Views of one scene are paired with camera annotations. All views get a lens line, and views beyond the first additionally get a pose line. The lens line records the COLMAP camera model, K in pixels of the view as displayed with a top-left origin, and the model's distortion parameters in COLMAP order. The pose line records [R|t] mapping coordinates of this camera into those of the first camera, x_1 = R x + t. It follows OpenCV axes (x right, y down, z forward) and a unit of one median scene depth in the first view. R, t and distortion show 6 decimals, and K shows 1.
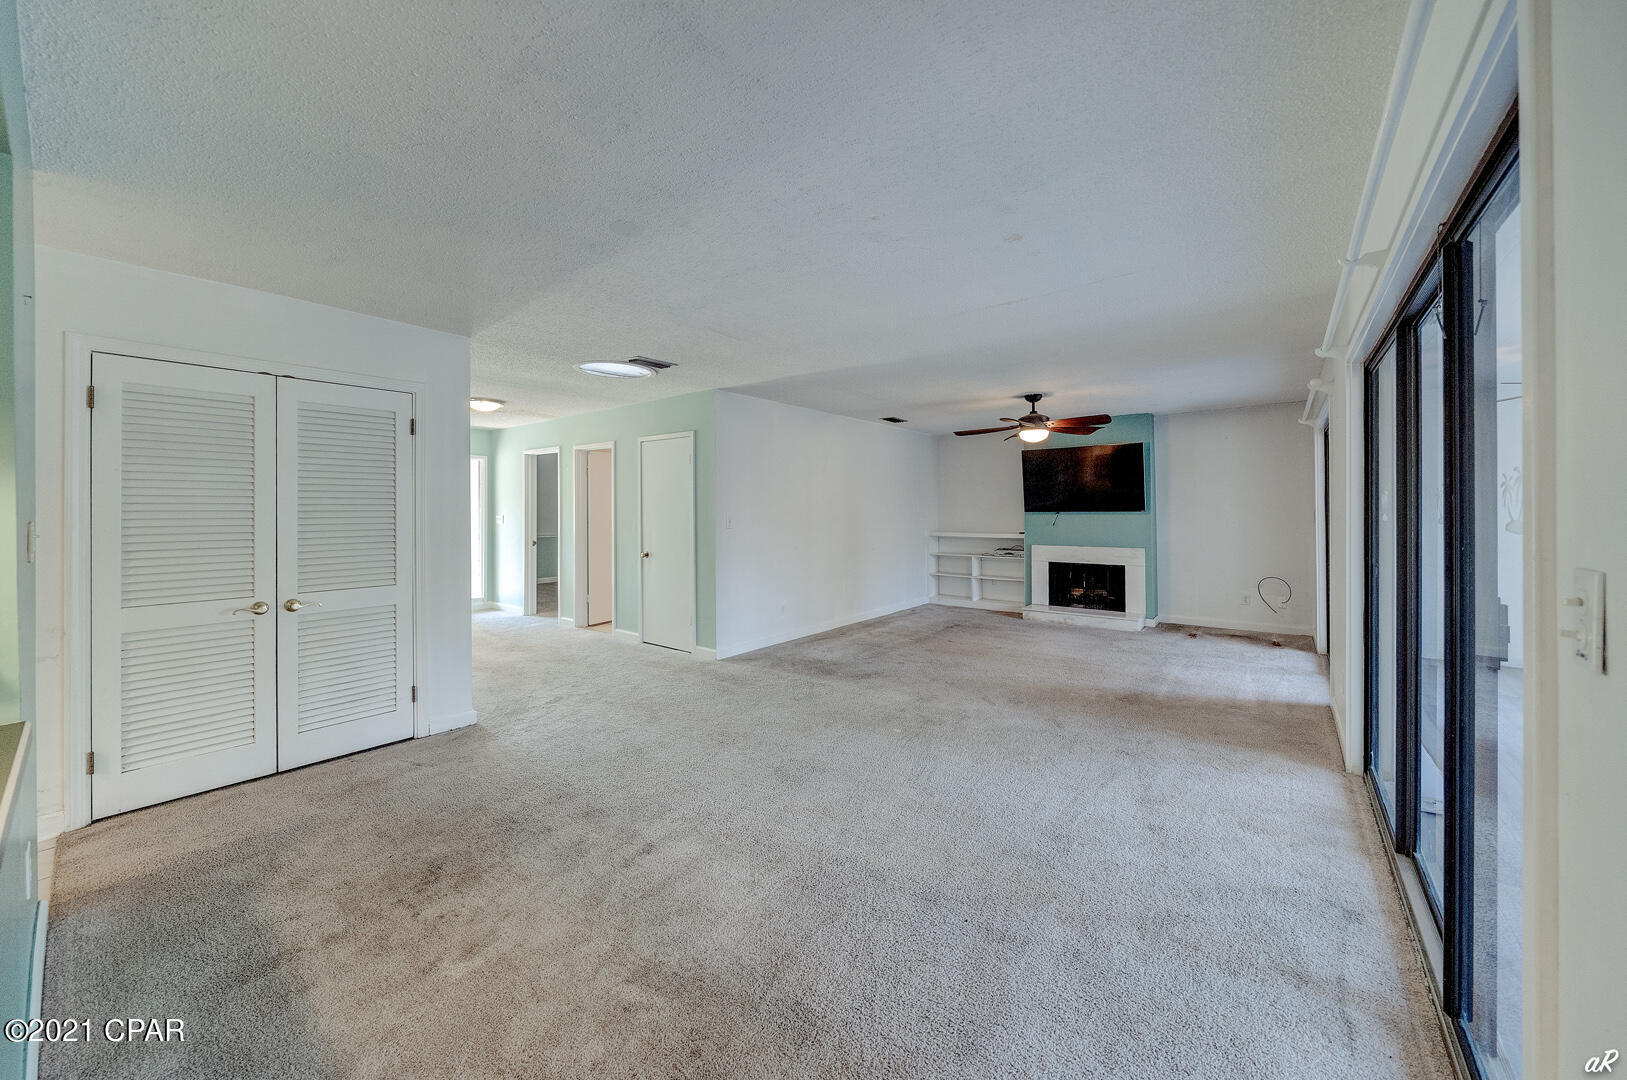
lens RADIAL K [[580.0, 0, 821.7], [0, 580.0, 504.5], [0, 0, 1]] dist [0.001222, 0.000275]
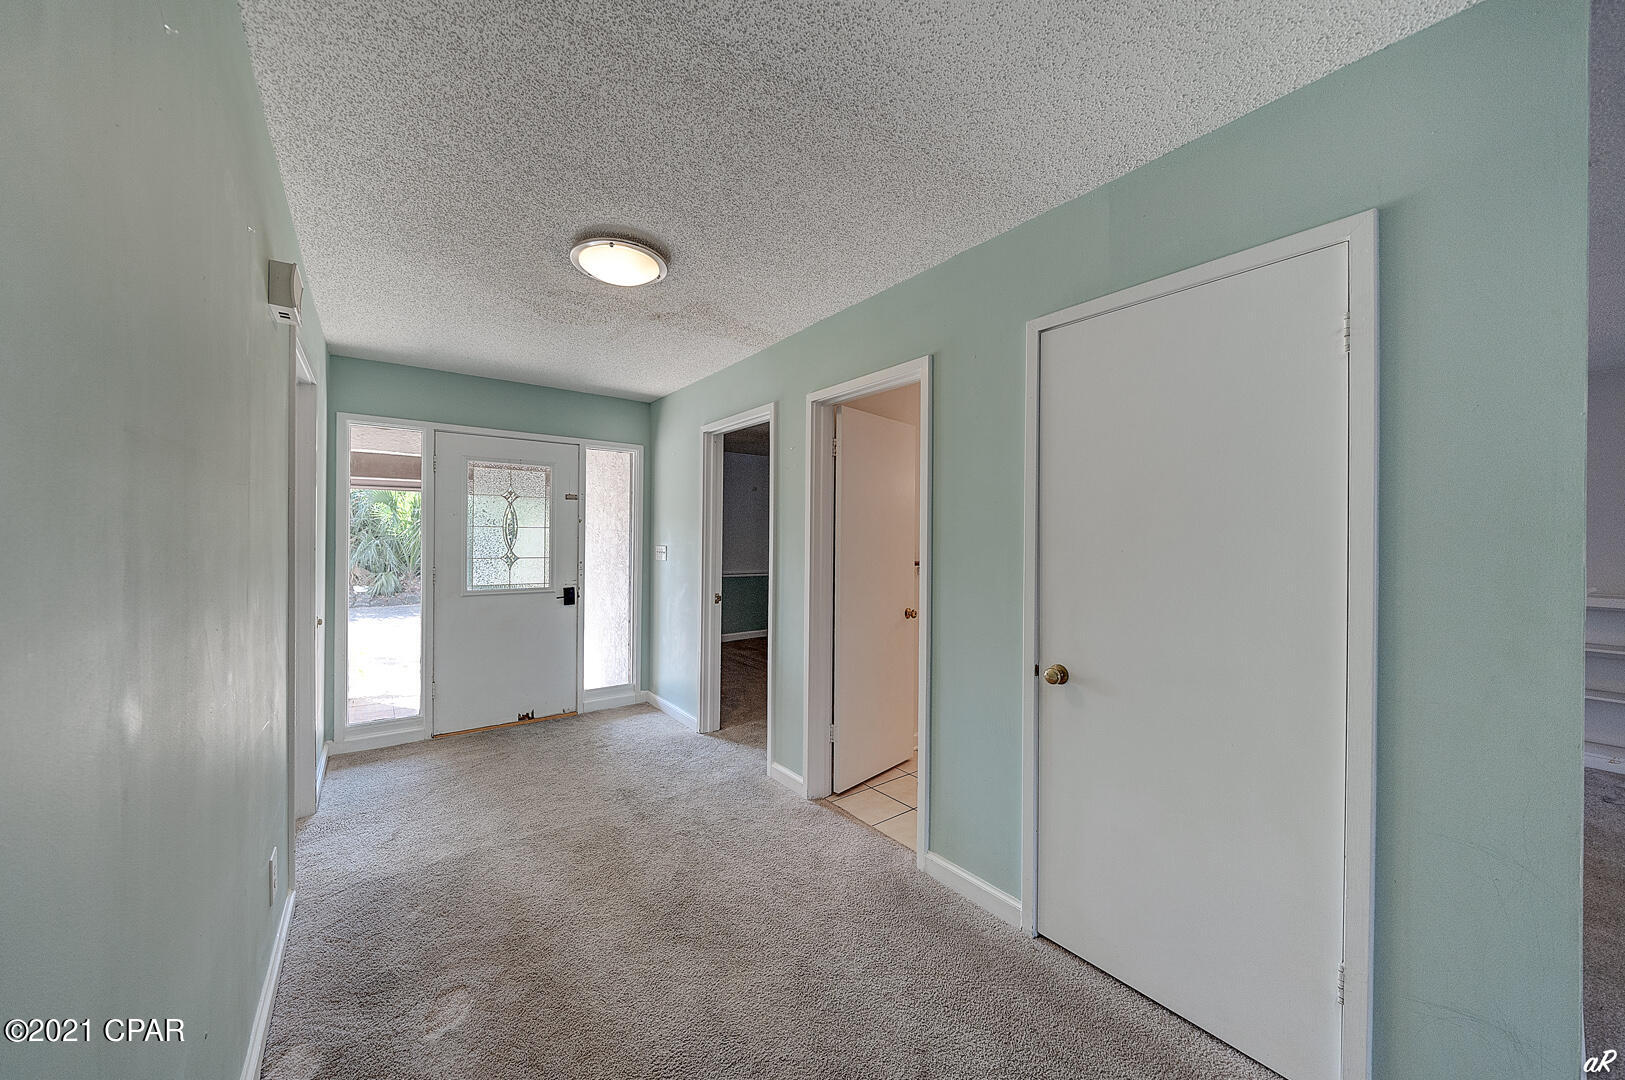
lens RADIAL K [[579.3, 0, 812.5], [0, 579.3, 540.4], [0, 0, 1]] dist [0.001222, 0.000275]
pose [[0.967048, 0.011124, -0.254352, -0.311440], [-0.009451, 0.999925, 0.007798, 0.008517], [0.254419, -0.005137, 0.967080, 0.571166]]
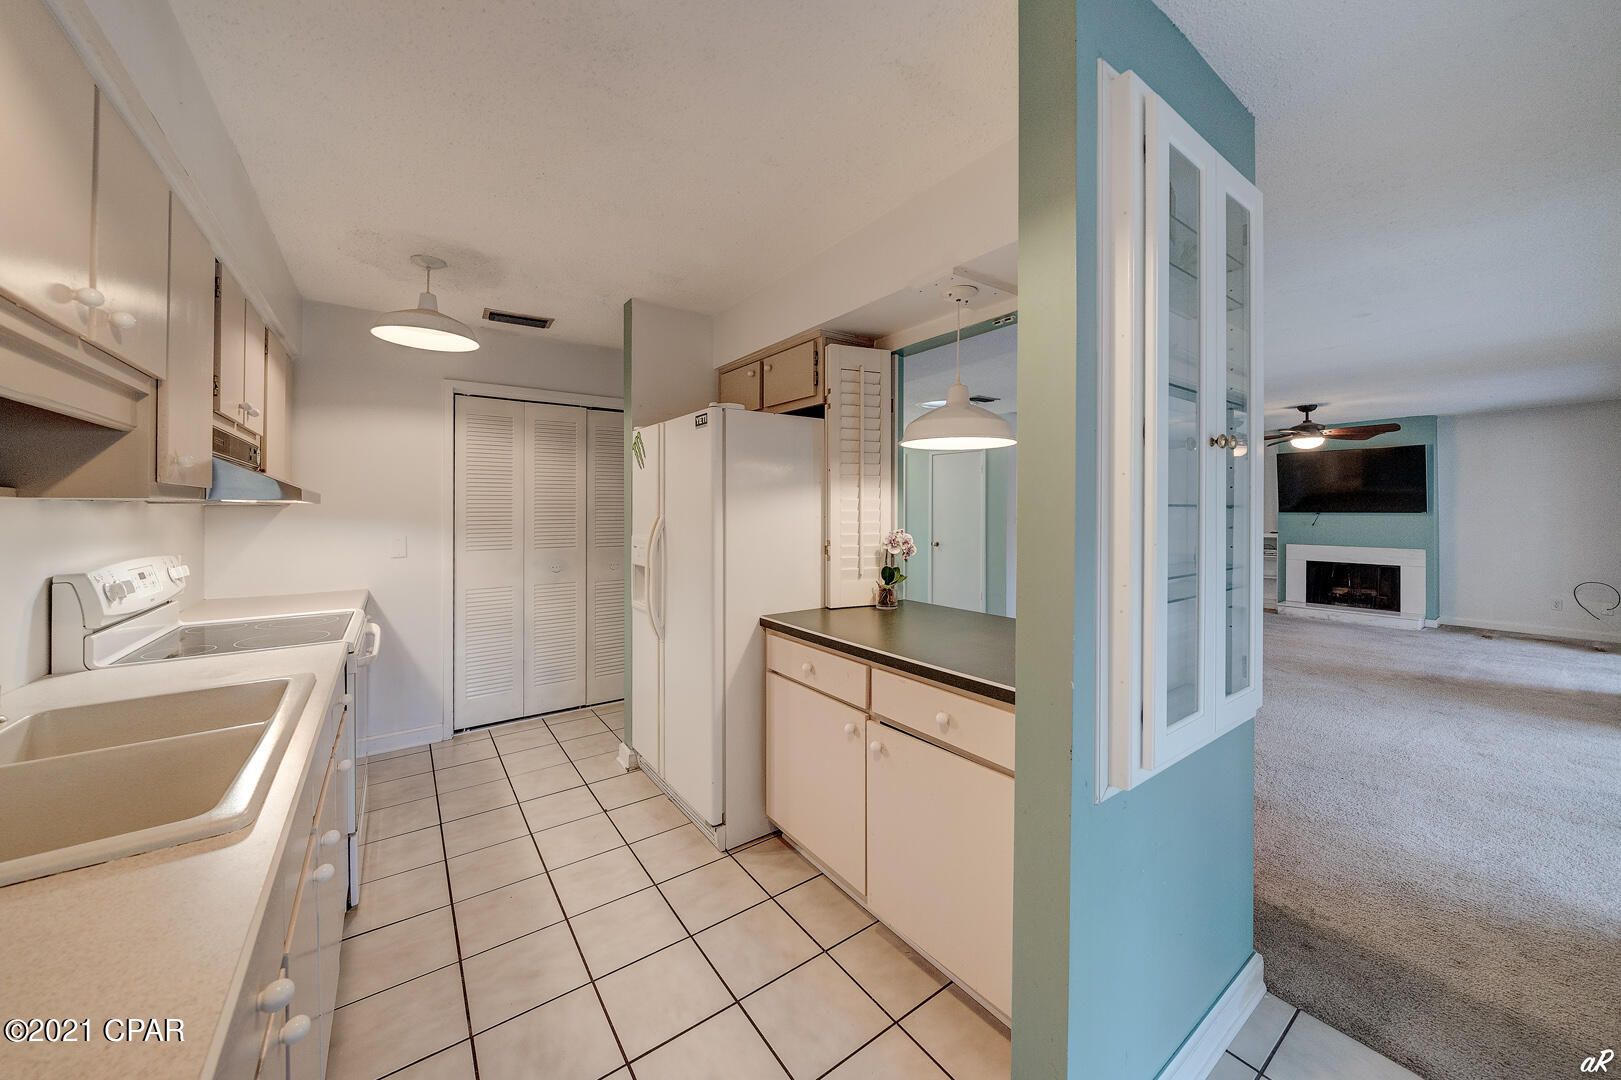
lens RADIAL K [[577.9, 0, 809.1], [0, 577.9, 506.1], [0, 0, 1]] dist [0.001222, 0.000275]
pose [[0.964928, 0.004369, -0.262479, -0.212087], [-0.003190, 0.999983, 0.004917, -0.001113], [0.262496, -0.003907, 0.964925, -0.250531]]
